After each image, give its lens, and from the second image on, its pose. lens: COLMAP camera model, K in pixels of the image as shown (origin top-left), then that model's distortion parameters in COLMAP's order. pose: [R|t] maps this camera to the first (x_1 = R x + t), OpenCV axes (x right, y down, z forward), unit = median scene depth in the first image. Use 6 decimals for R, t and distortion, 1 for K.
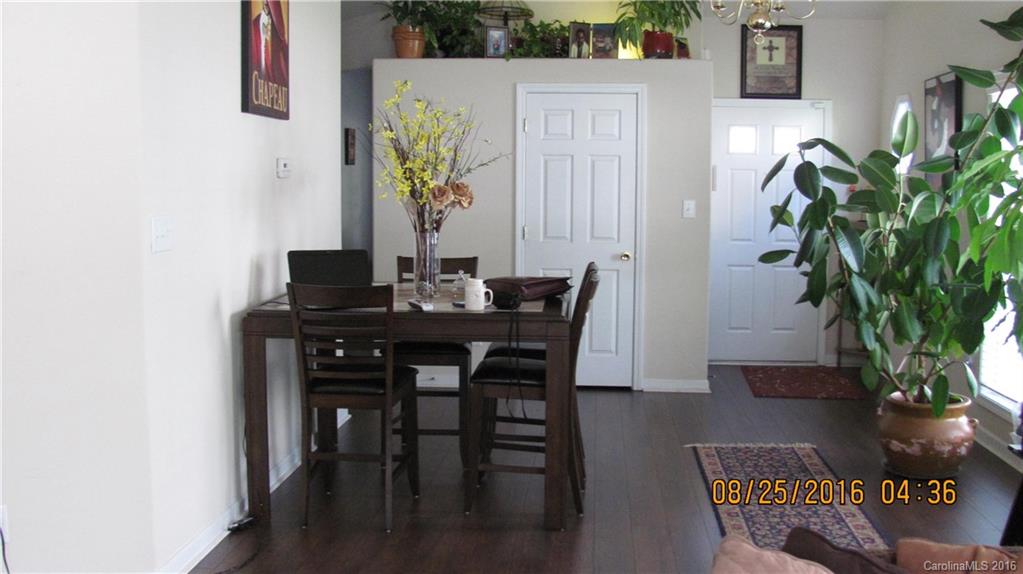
lens RADIAL K [[1088.4, 0, 511.5], [0, 1088.4, 287.0], [0, 0, 1]] dist [-0.204965, 0.254088]
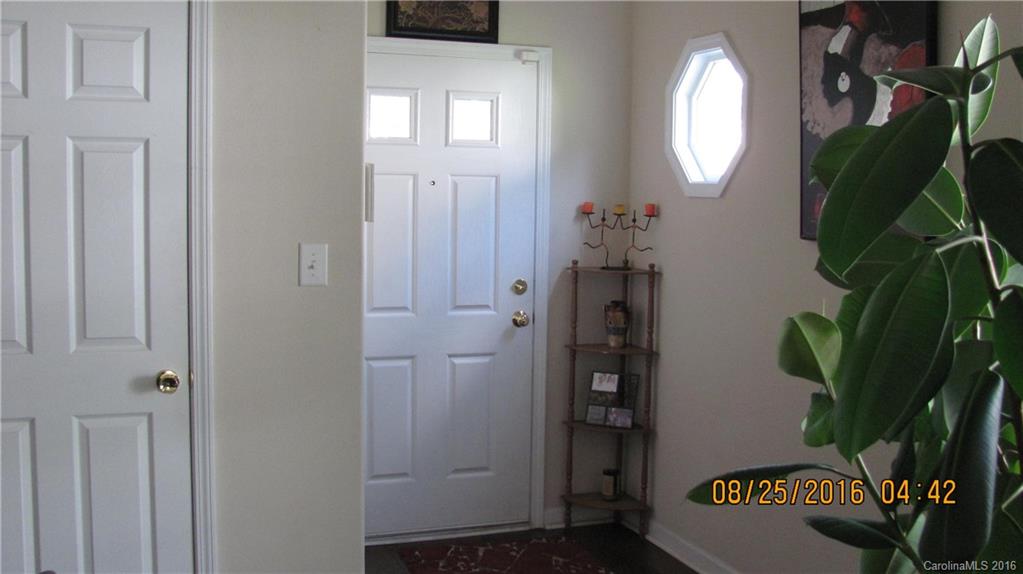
lens RADIAL K [[1088.4, 0, 511.5], [0, 1088.4, 287.0], [0, 0, 1]] dist [-0.204965, 0.254088]
pose [[0.910181, -0.027754, 0.413280, 0.056755], [0.029979, 0.999550, 0.001103, -0.060411], [-0.413125, 0.011386, 0.910603, 0.568447]]
